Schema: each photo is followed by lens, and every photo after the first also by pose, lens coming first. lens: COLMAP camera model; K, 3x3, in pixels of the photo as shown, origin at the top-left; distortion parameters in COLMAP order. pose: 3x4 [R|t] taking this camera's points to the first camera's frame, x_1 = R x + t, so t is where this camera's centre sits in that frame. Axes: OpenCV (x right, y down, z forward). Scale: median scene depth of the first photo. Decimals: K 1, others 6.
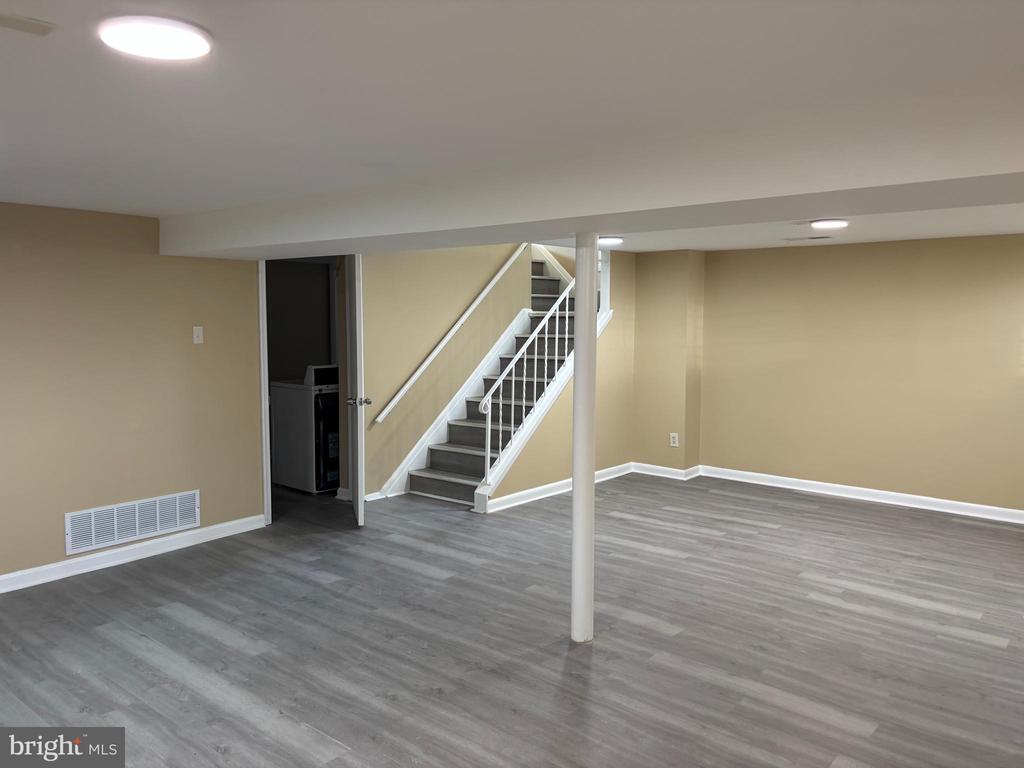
lens RADIAL K [[787.5, 0, 519.1], [0, 787.5, 381.5], [0, 0, 1]] dist [0.058324, -0.056285]
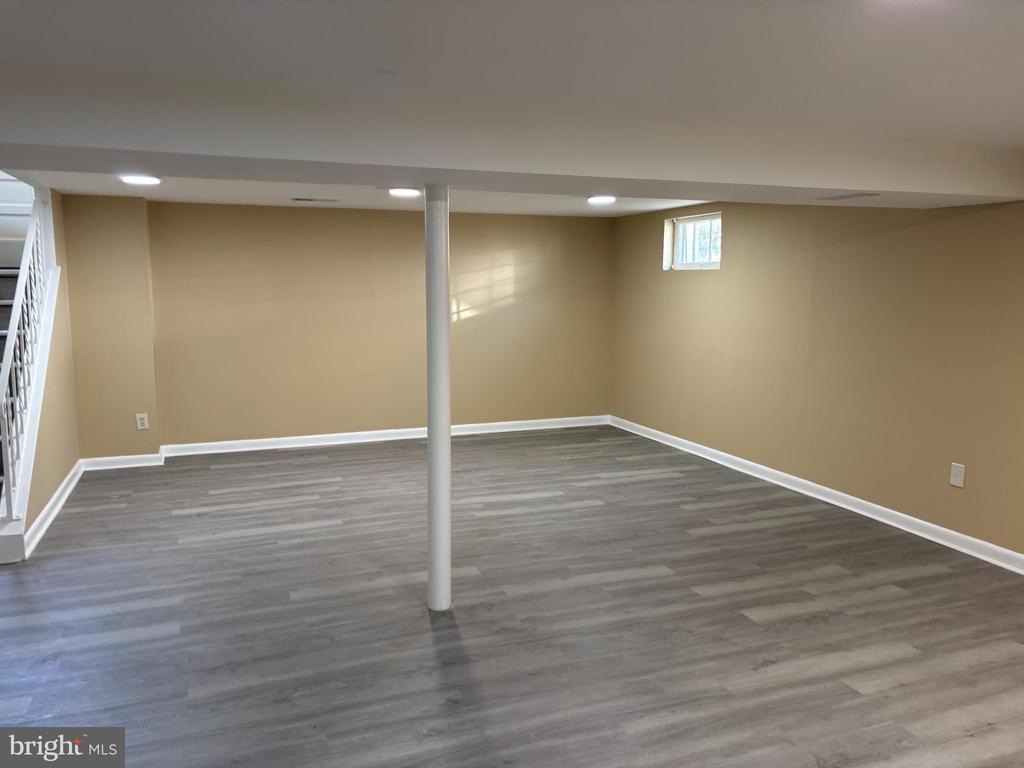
lens RADIAL K [[787.5, 0, 513.1], [0, 787.5, 385.7], [0, 0, 1]] dist [0.058324, -0.056285]
pose [[0.483984, -0.122327, 0.866485, -0.554898], [0.078460, 0.992259, 0.096259, -0.025608], [-0.871553, 0.021397, 0.489835, 0.355321]]
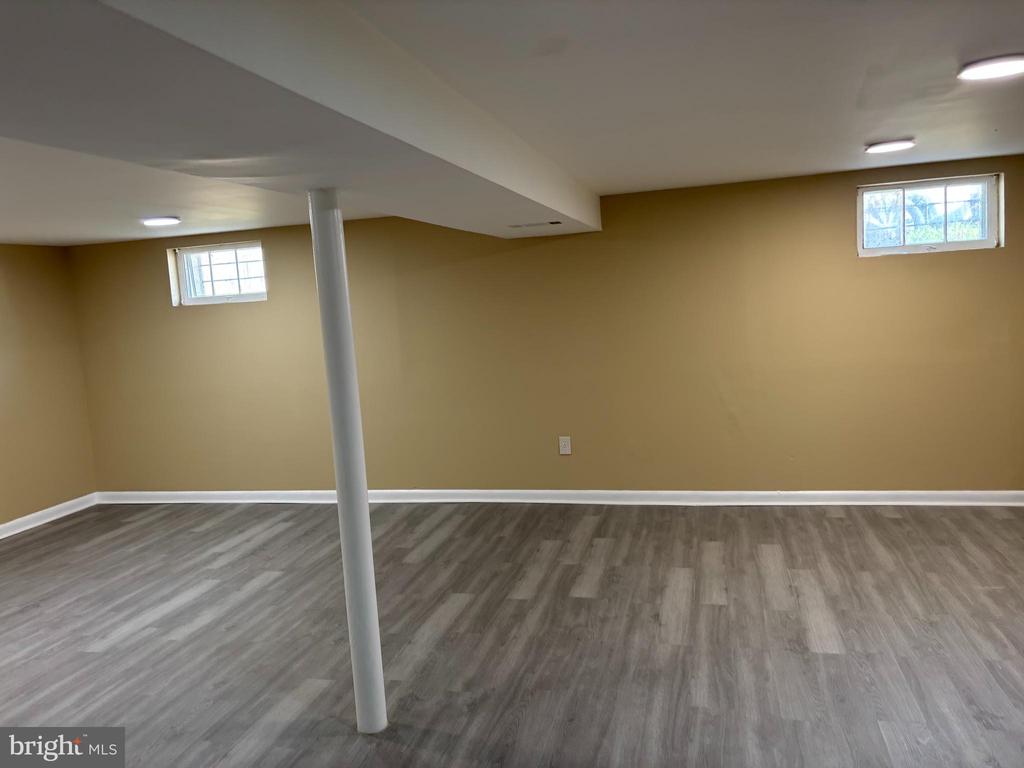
lens RADIAL K [[787.5, 0, 521.1], [0, 787.5, 378.0], [0, 0, 1]] dist [0.058324, -0.056285]
pose [[-0.435043, -0.074351, 0.897335, -0.517043], [0.145294, 0.977728, 0.151453, -0.077792], [-0.888610, 0.196266, -0.414551, 0.907725]]
